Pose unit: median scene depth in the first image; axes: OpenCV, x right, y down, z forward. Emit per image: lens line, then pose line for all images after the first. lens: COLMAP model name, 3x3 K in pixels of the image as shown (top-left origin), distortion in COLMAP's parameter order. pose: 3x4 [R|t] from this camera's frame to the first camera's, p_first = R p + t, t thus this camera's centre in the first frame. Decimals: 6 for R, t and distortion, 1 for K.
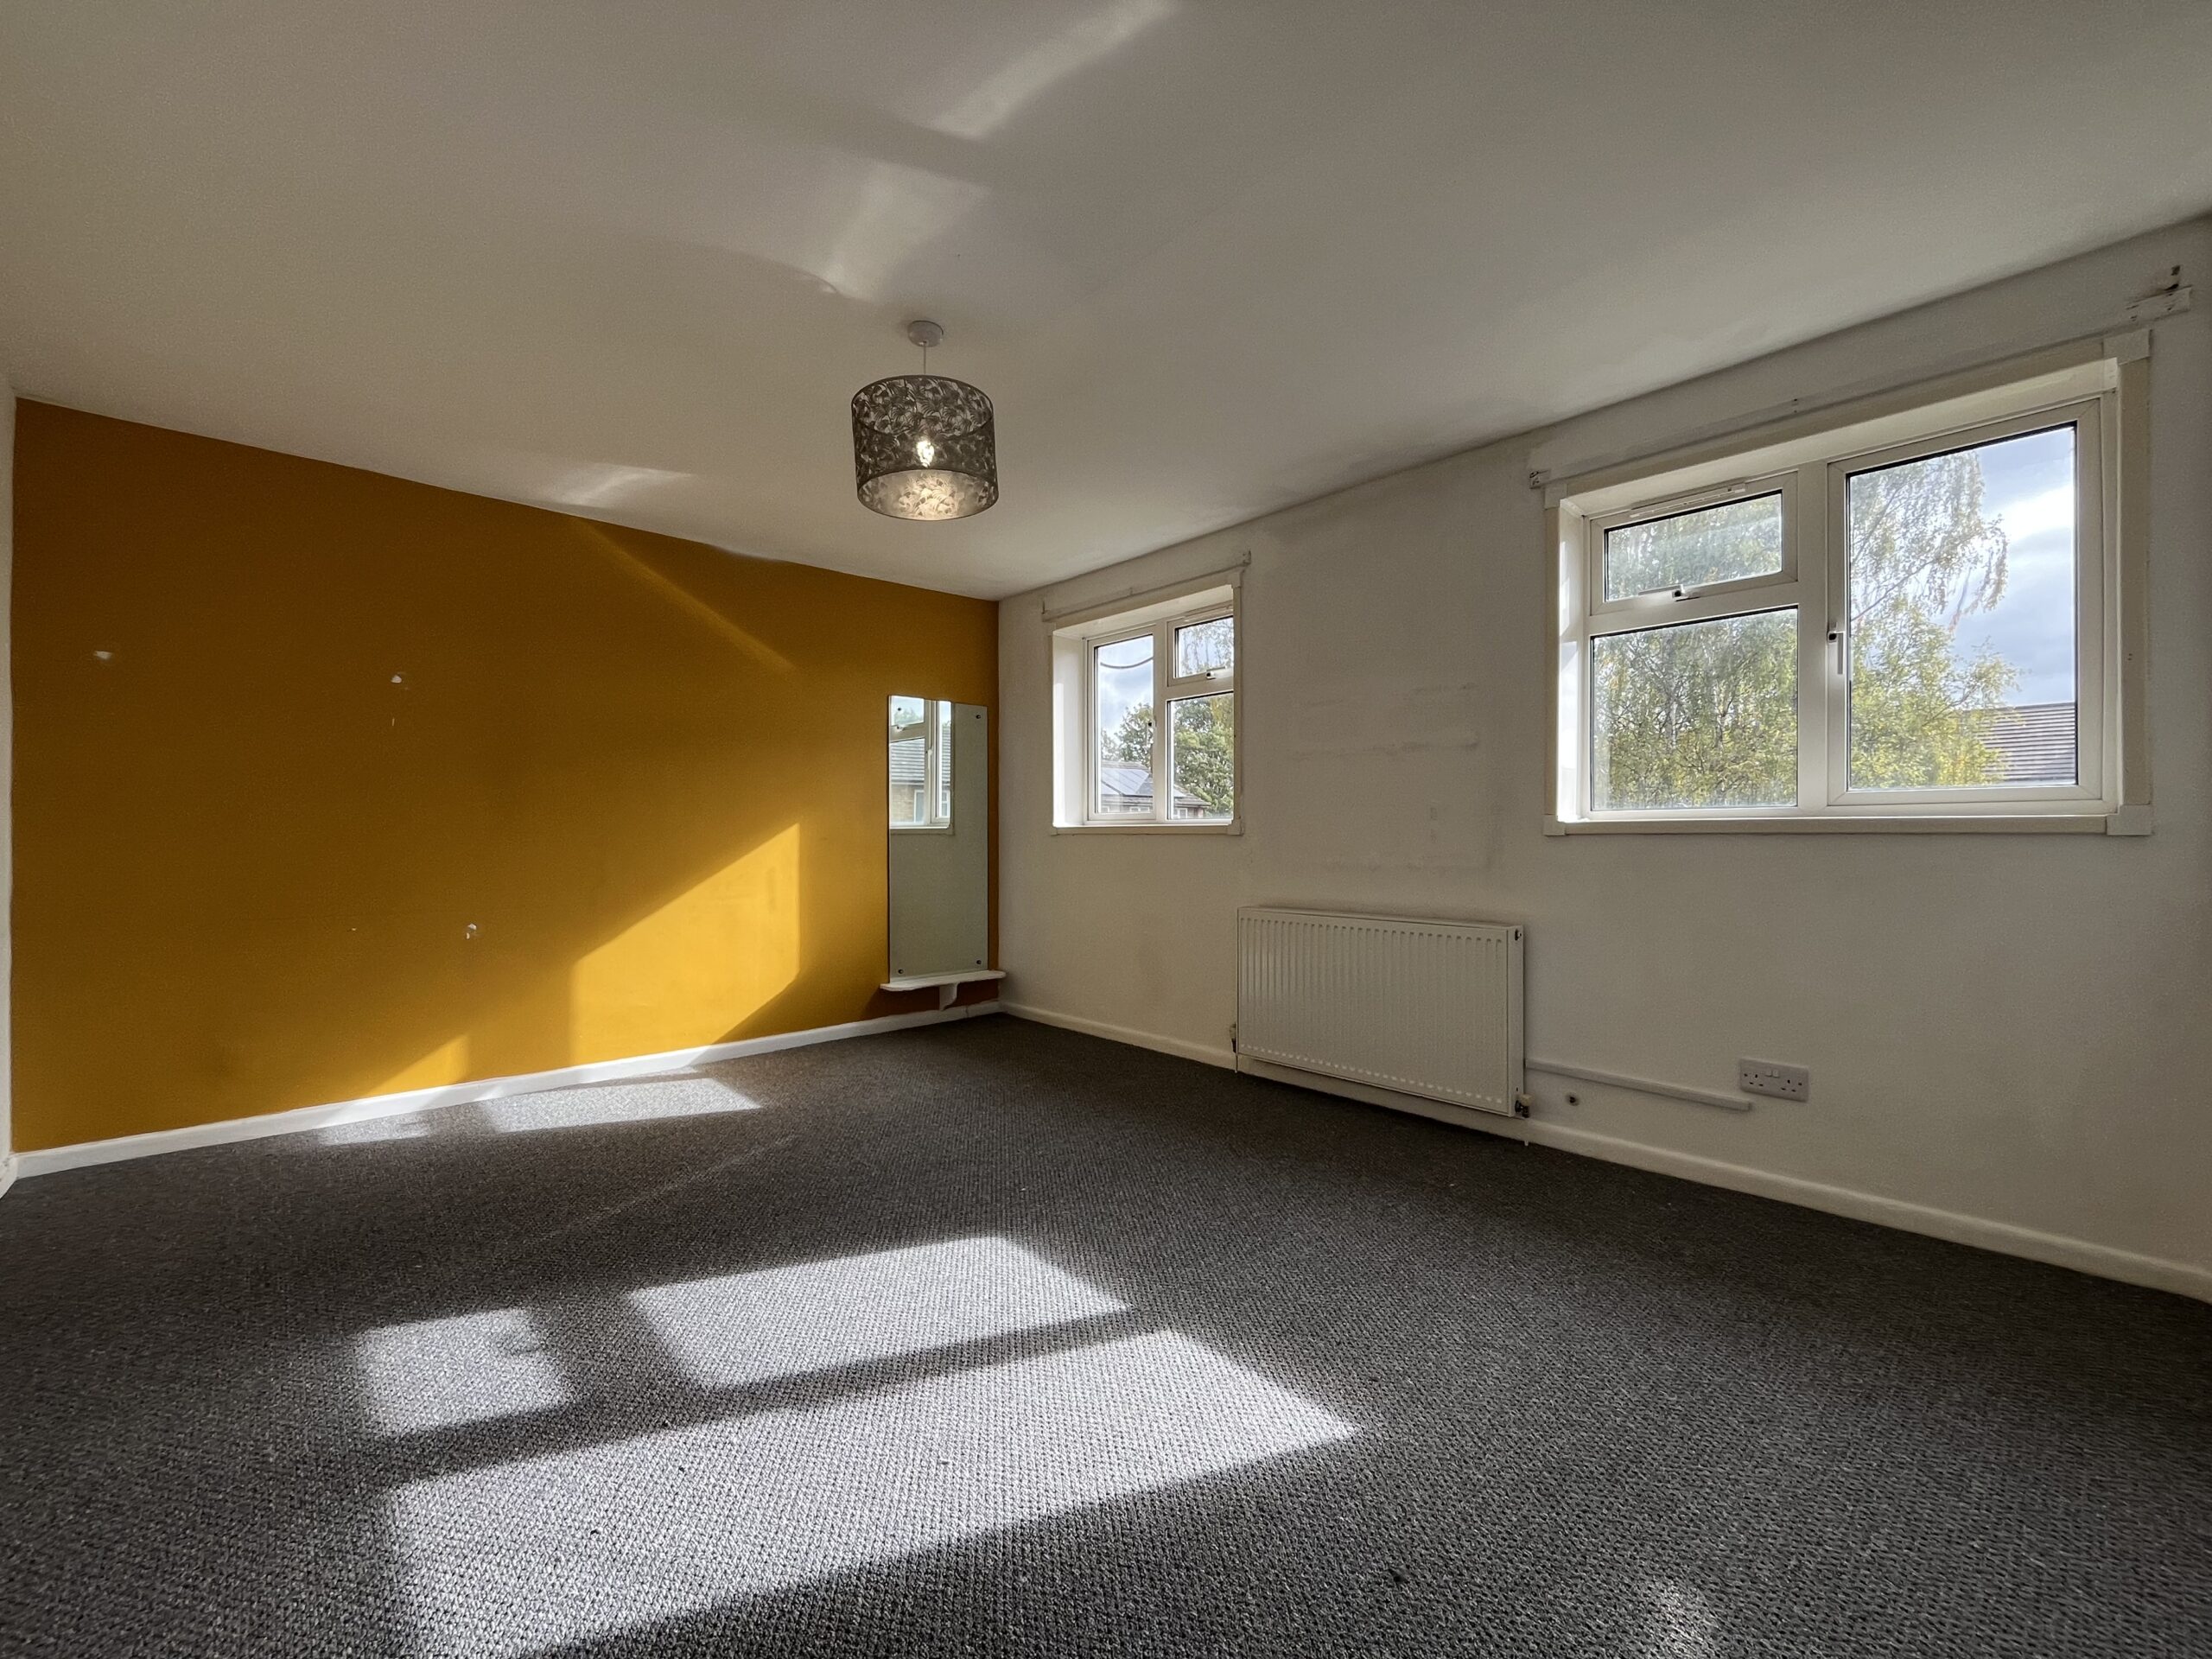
lens RADIAL K [[895.2, 0, 1101.2], [0, 895.2, 829.9], [0, 0, 1]] dist [-0.001721, -0.000338]
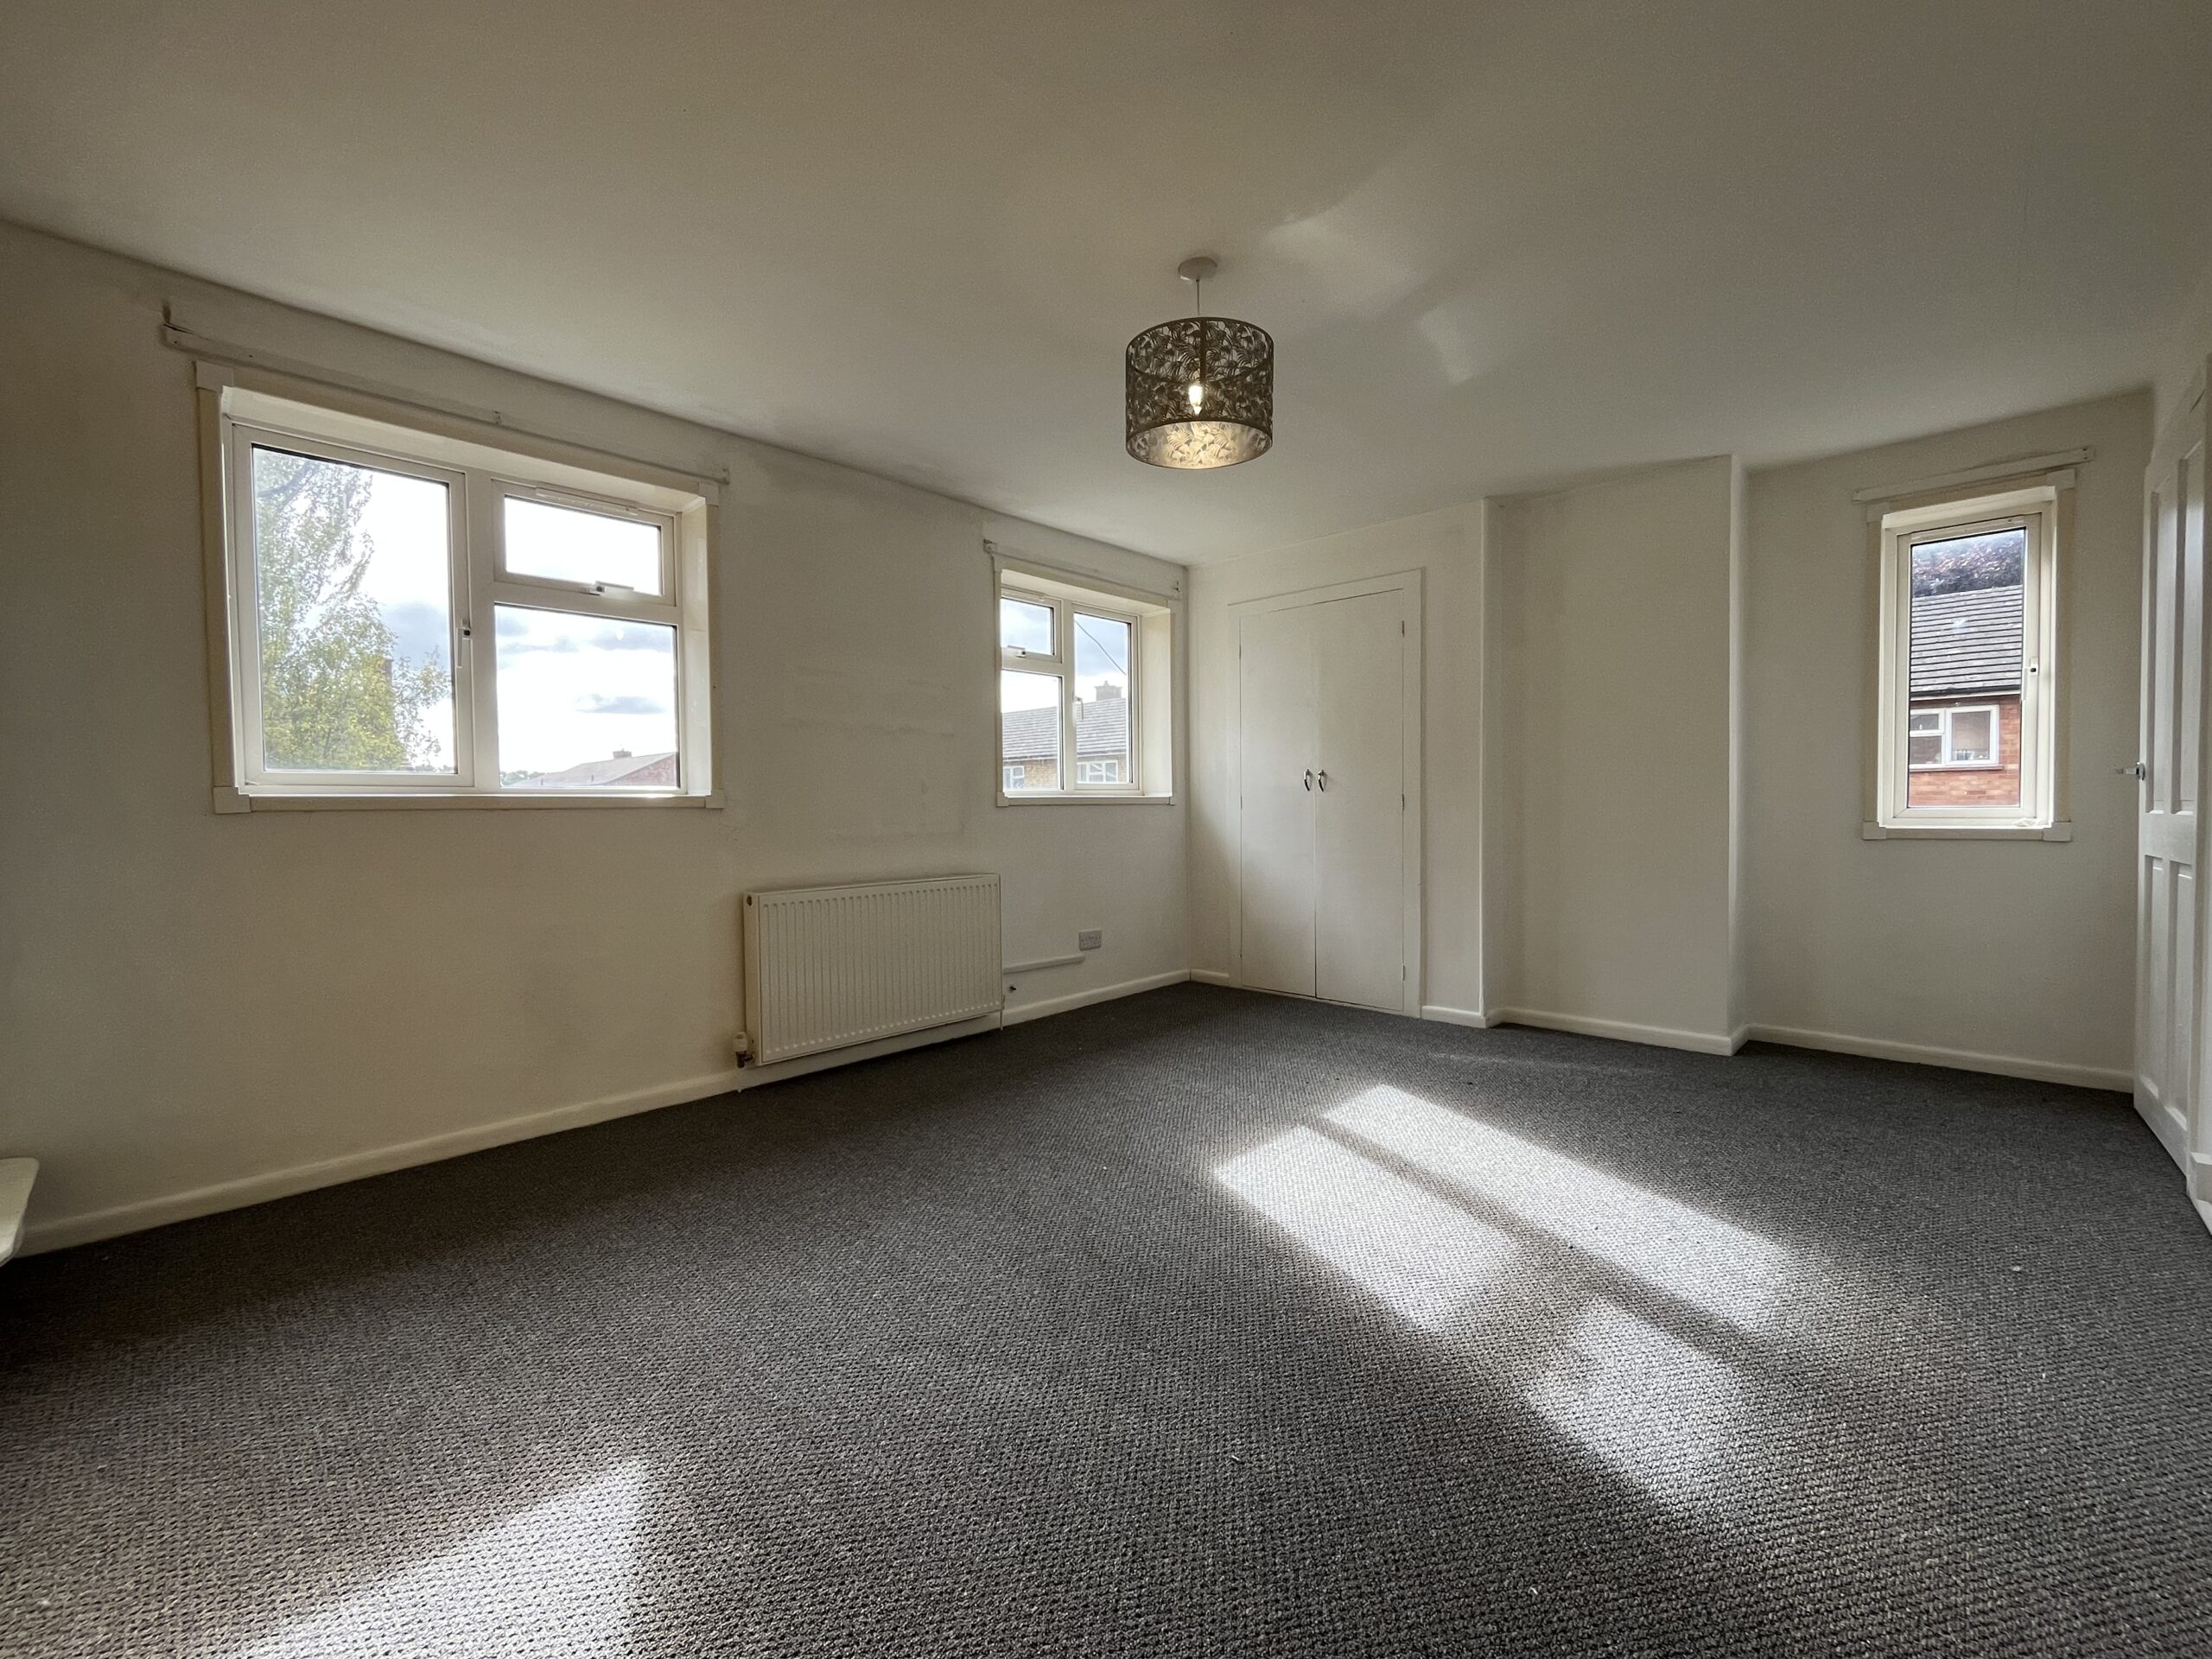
lens RADIAL K [[895.2, 0, 1101.2], [0, 895.2, 829.9], [0, 0, 1]] dist [-0.001721, -0.000338]
pose [[-0.052965, -0.024507, 0.998296, -0.915068], [0.006824, 0.999667, 0.024903, 0.009277], [-0.998573, 0.008132, -0.052781, 0.919952]]
